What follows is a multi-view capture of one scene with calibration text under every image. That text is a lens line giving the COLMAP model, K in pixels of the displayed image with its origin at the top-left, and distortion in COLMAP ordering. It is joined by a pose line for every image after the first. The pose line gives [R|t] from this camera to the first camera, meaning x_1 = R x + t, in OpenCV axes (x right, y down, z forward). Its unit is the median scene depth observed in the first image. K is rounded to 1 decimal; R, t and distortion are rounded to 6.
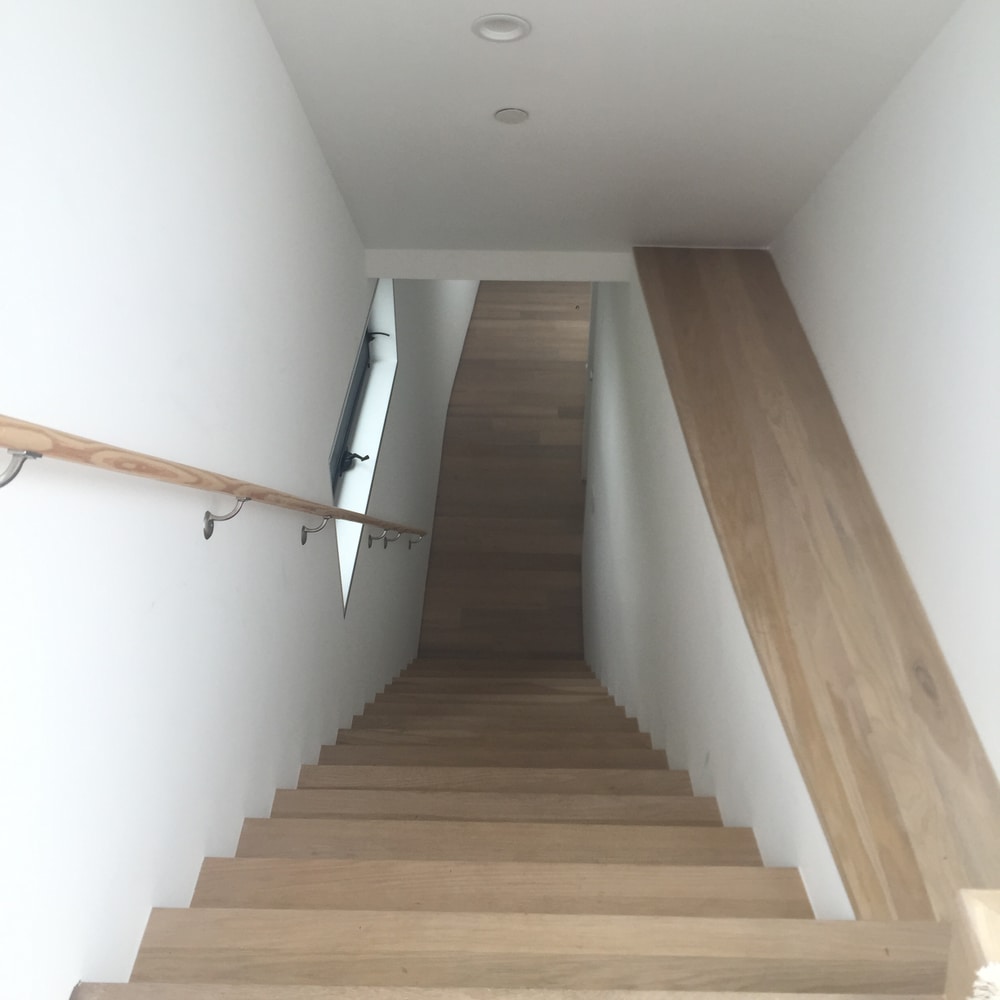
lens RADIAL K [[1176.3, 0, 499.9], [0, 1176.3, 499.9], [0, 0, 1]] dist [0.059356, 0.000000]
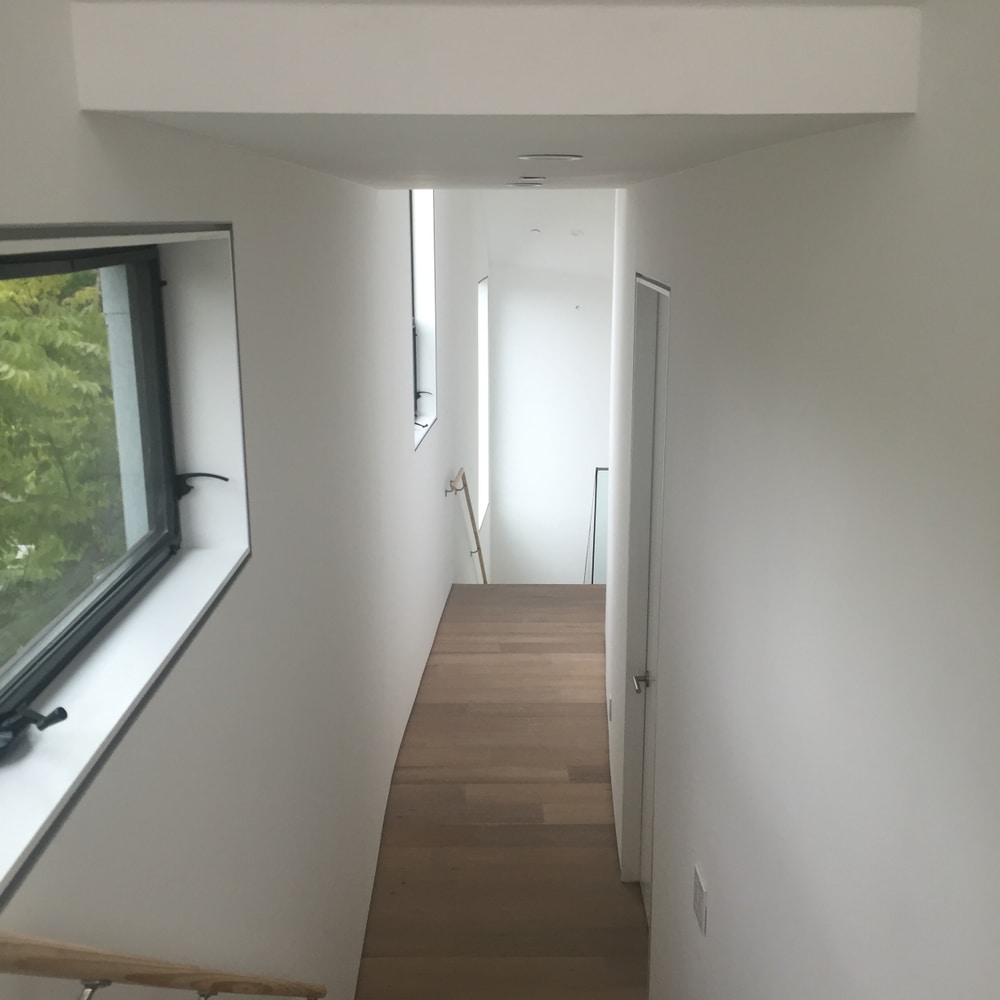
lens RADIAL K [[1176.3, 0, 496.9], [0, 1176.3, 499.5], [0, 0, 1]] dist [0.059356, 0.000000]
pose [[0.999426, -0.011695, 0.031798, -0.007057], [0.022188, 0.935197, -0.353431, 0.010009], [-0.025604, 0.353934, 0.934920, 0.361200]]
